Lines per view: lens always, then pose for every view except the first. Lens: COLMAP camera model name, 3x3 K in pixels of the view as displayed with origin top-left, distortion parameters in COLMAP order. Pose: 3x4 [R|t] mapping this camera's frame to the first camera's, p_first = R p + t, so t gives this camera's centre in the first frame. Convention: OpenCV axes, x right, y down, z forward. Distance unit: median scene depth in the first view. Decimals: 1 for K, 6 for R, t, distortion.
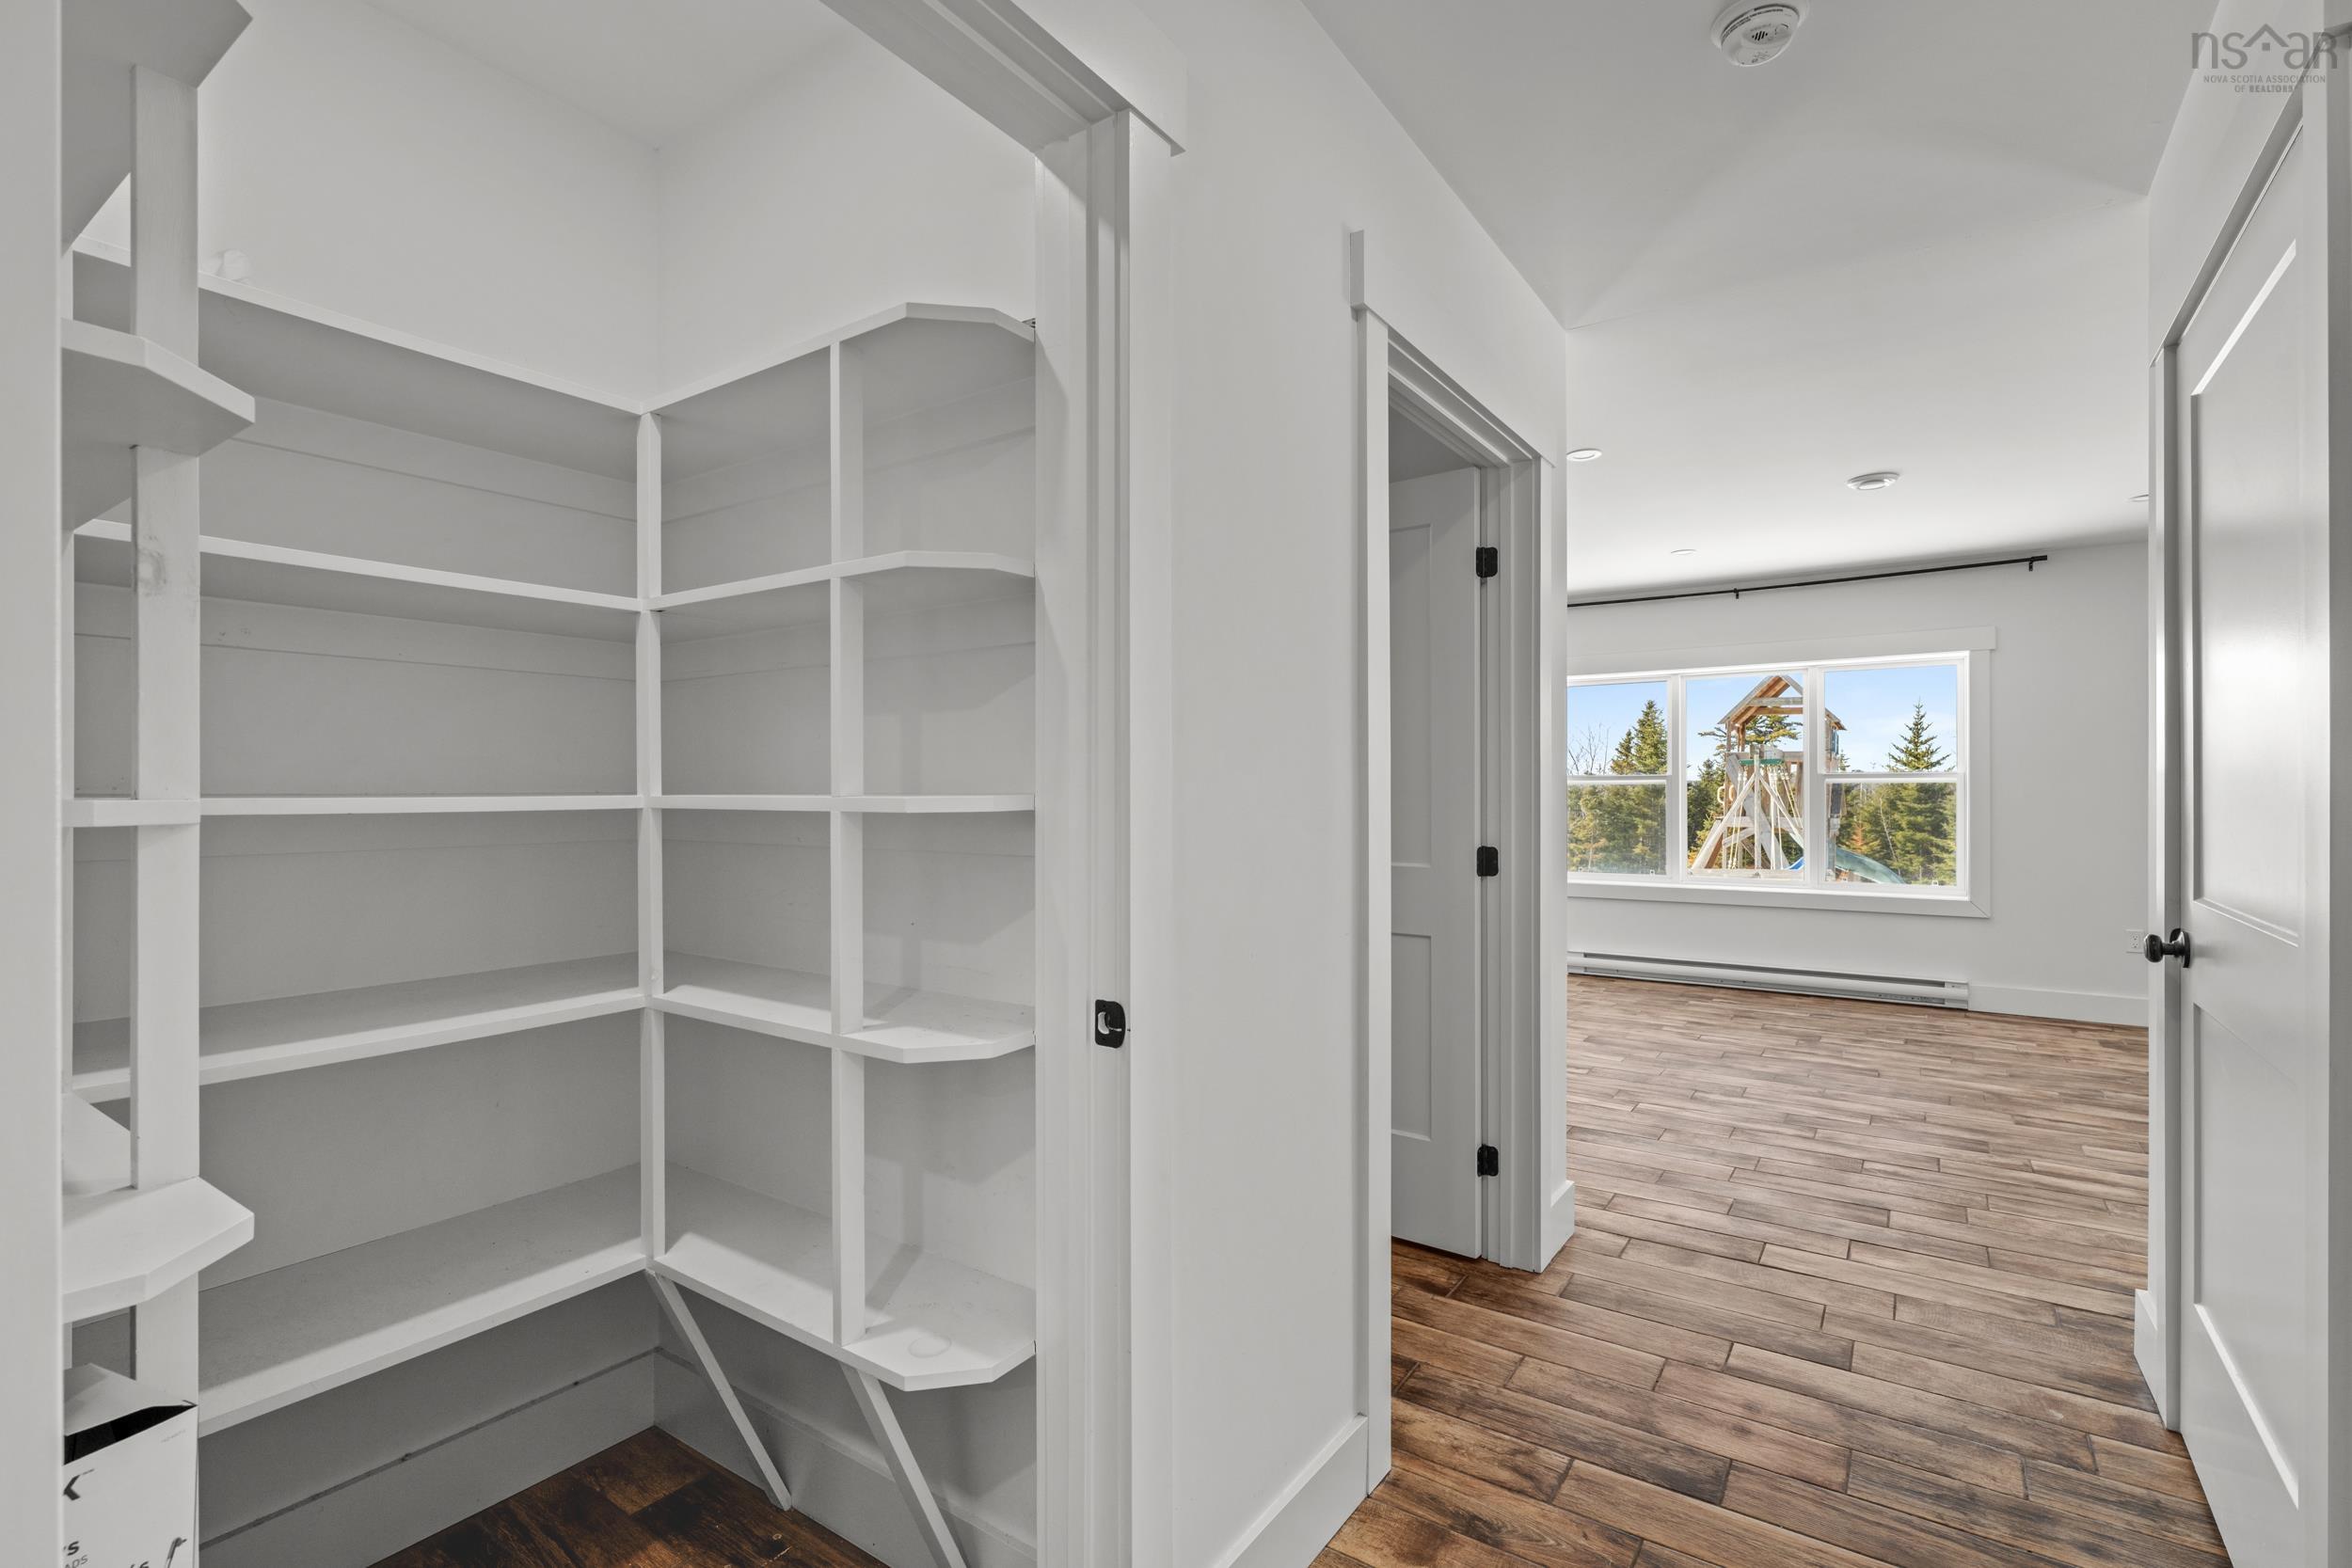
lens RADIAL K [[1066.7, 0, 1176.0], [0, 1066.7, 784.0], [0, 0, 1]] dist [-0.002126, -0.000211]
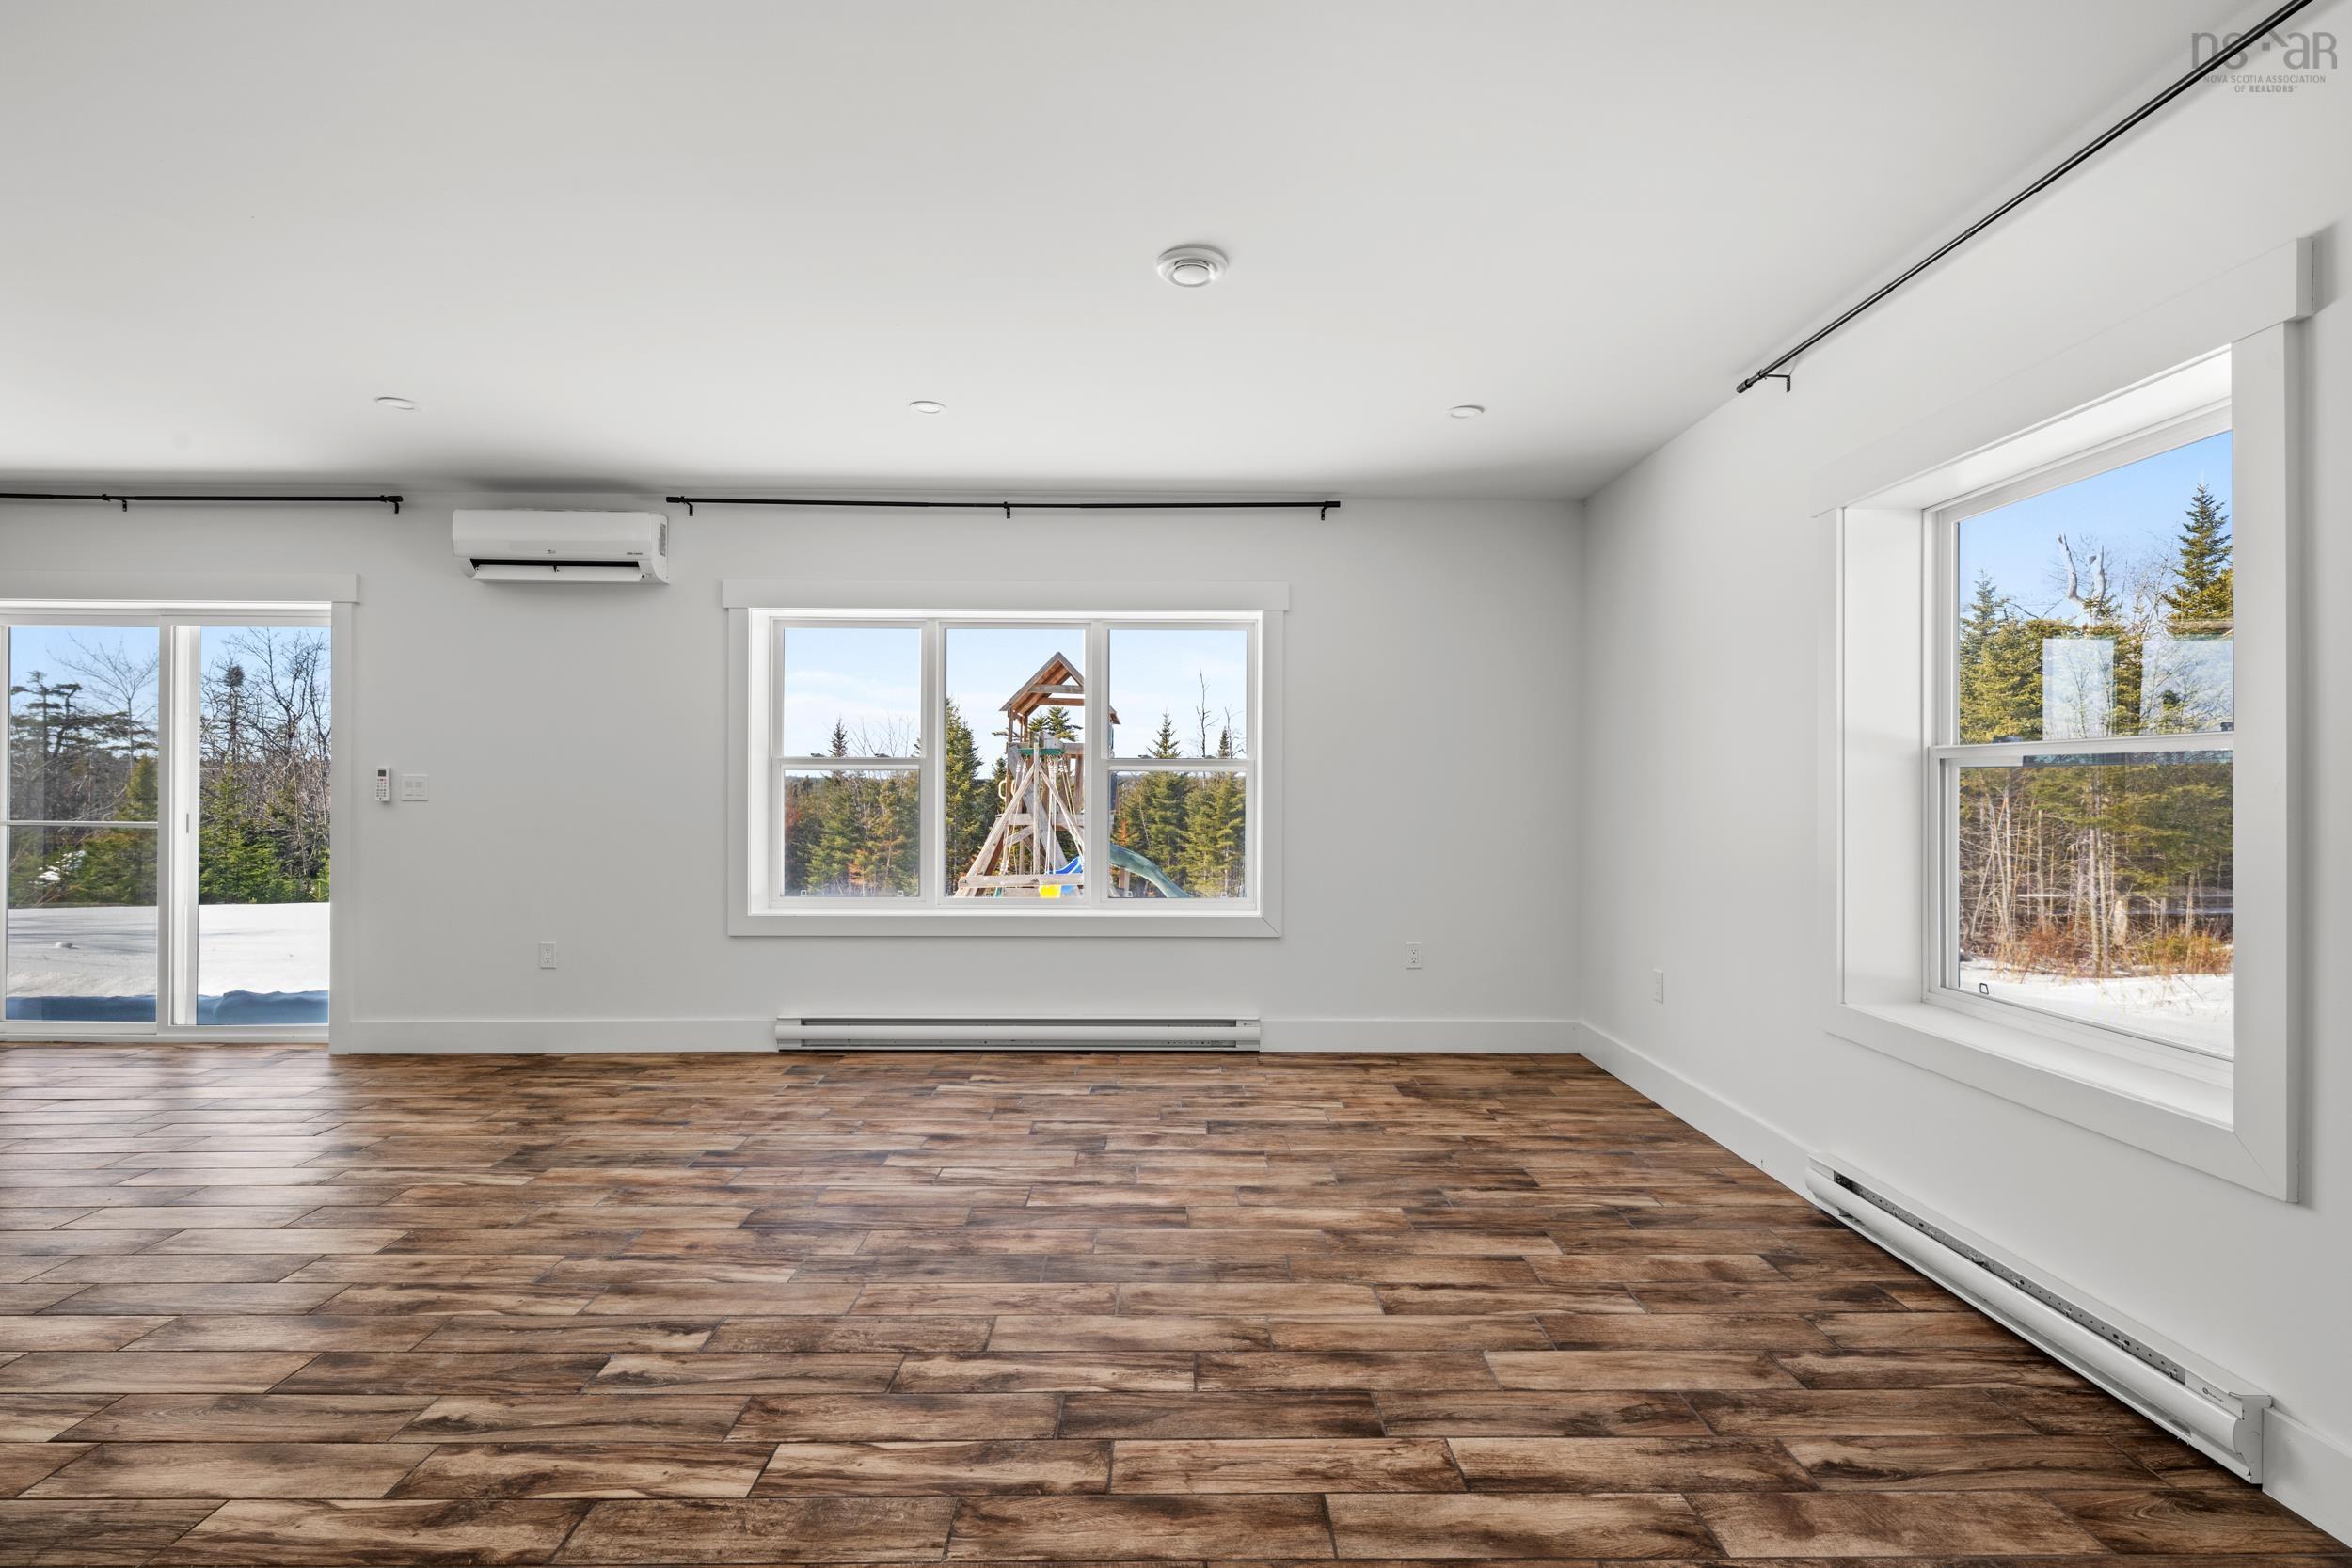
lens RADIAL K [[1066.7, 0, 1176.0], [0, 1066.7, 784.0], [0, 0, 1]] dist [-0.002126, -0.000211]
pose [[0.811838, 0.007661, 0.583833, 0.195282], [-0.009371, 0.999956, -0.000090, 0.008258], [-0.583808, -0.005398, 0.811874, 0.341342]]
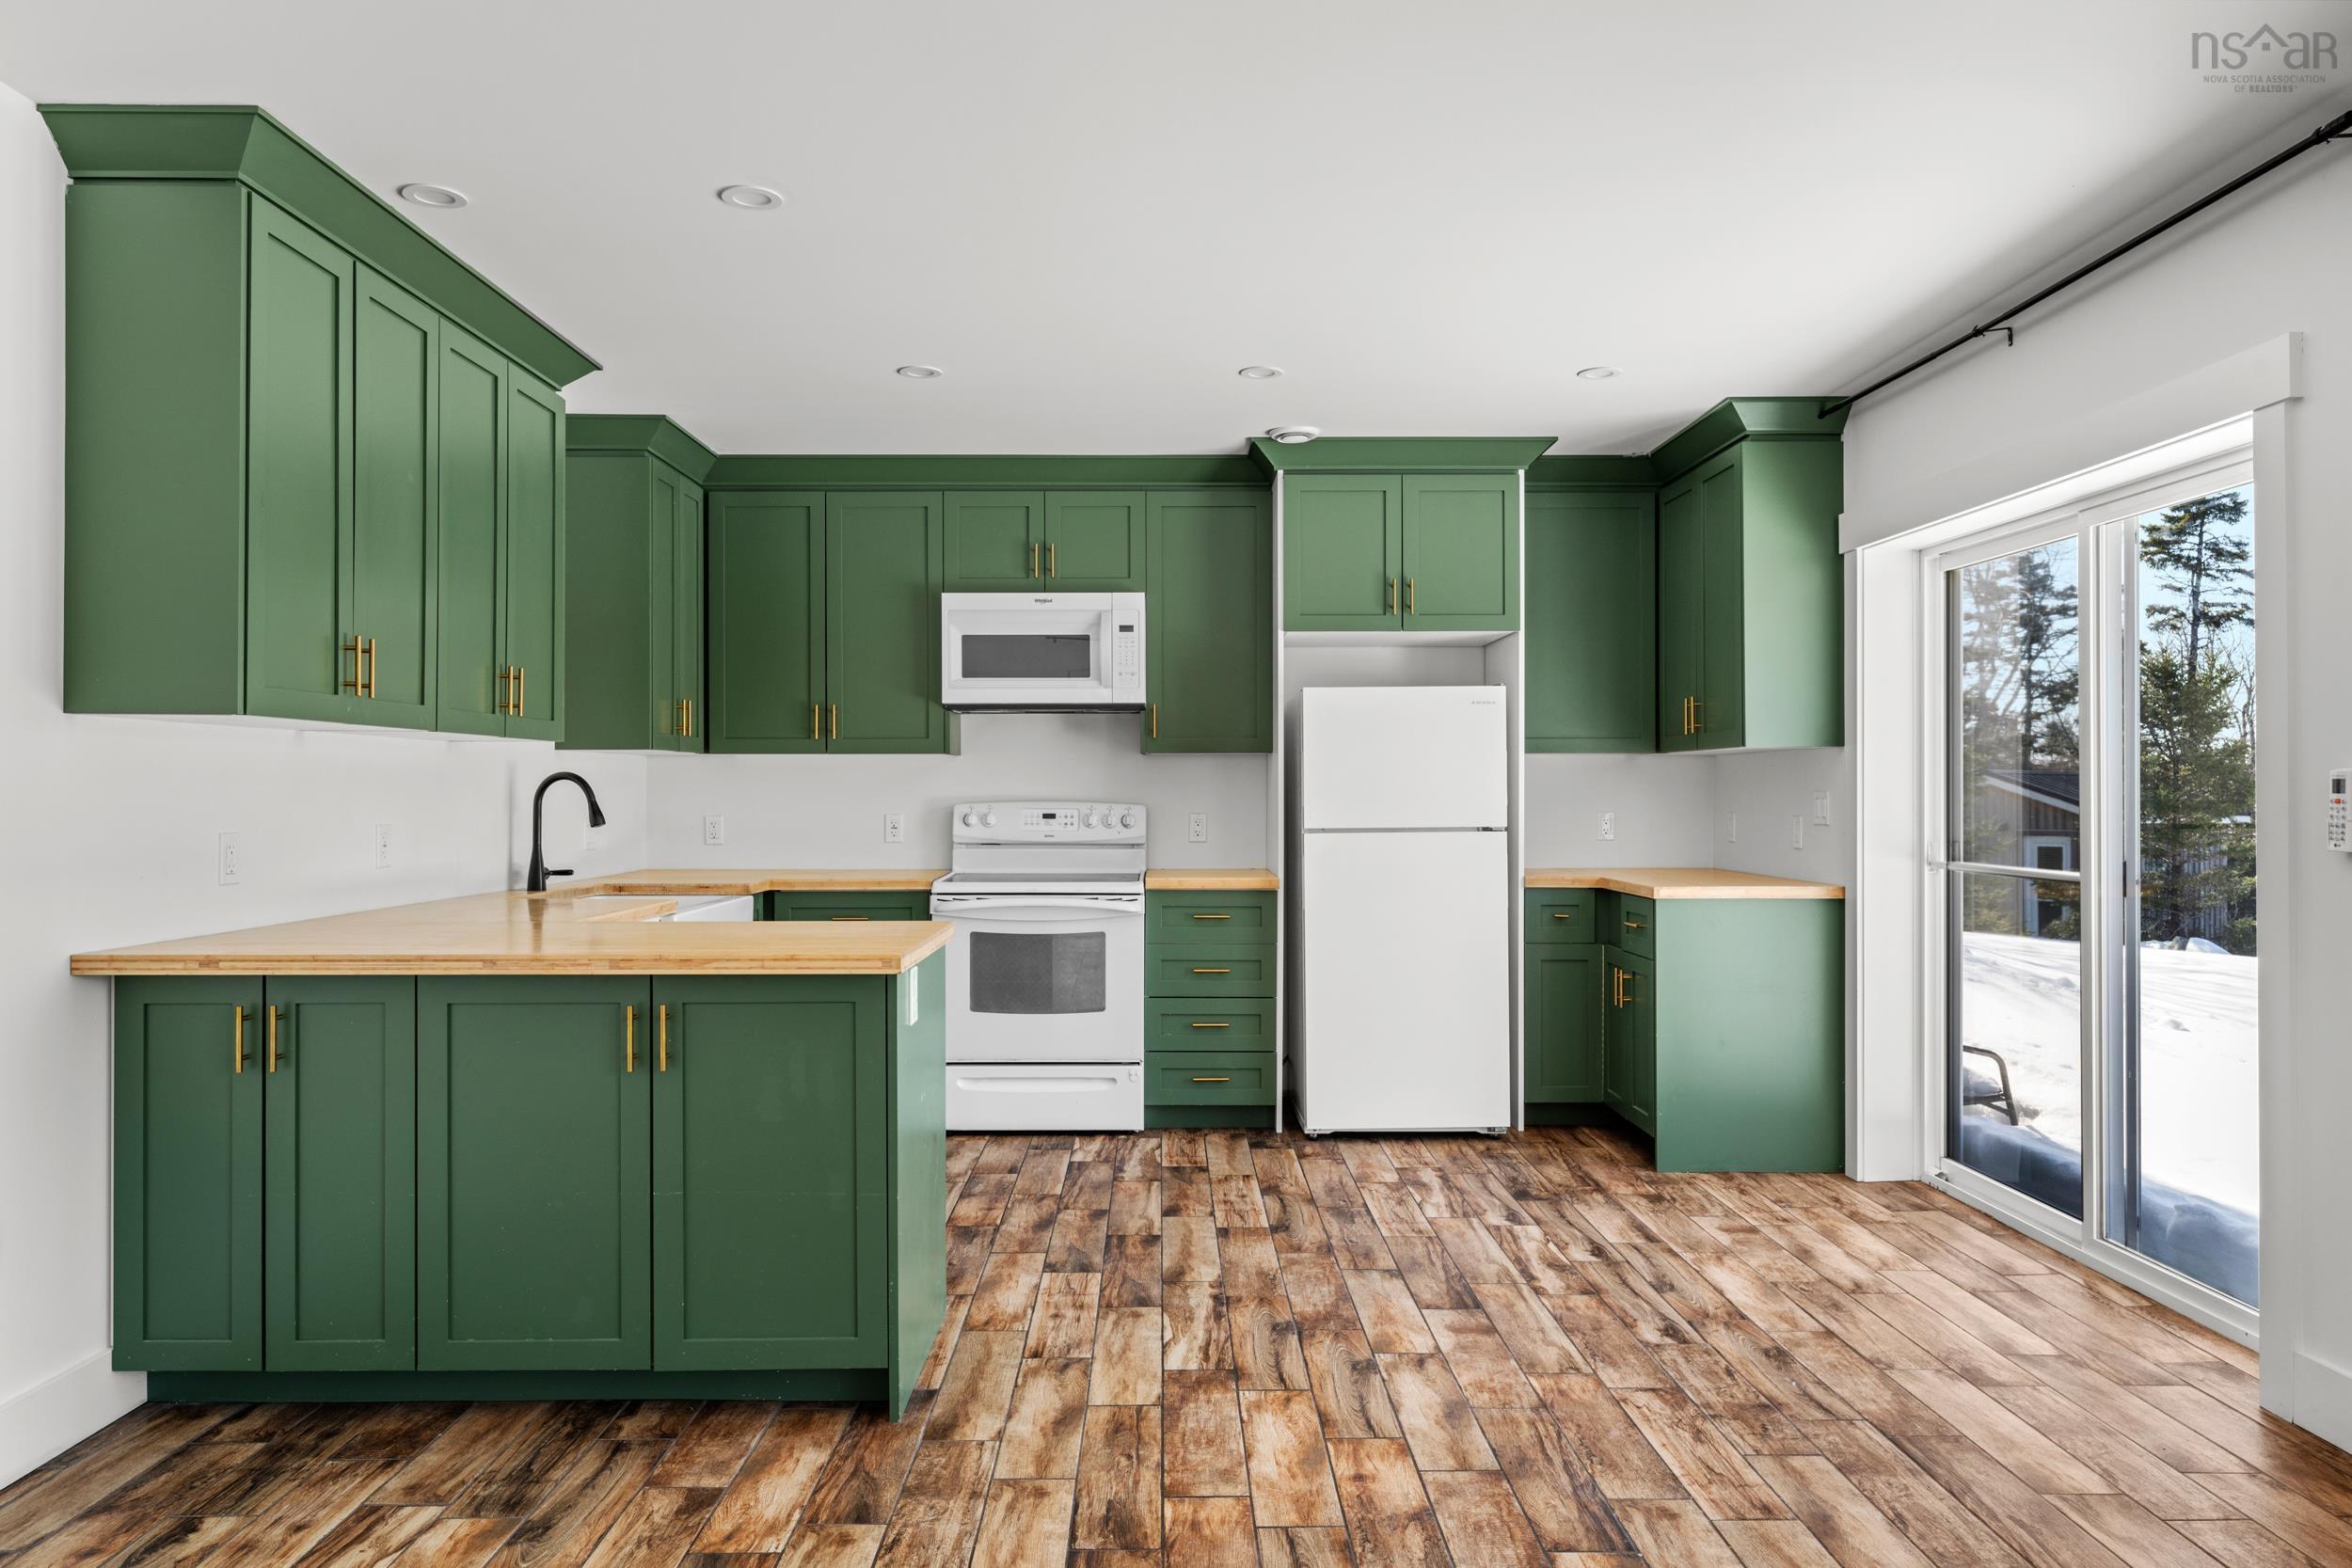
lens RADIAL K [[1558.7, 0, 1176.0], [0, 1558.7, 784.0], [0, 0, 1]] dist [0.001693, 0.001161]
pose [[0.587085, -0.004407, -0.809514, 0.347146], [0.005434, 0.999984, -0.001504, 0.004208], [0.809507, -0.003516, 0.587099, 0.712509]]
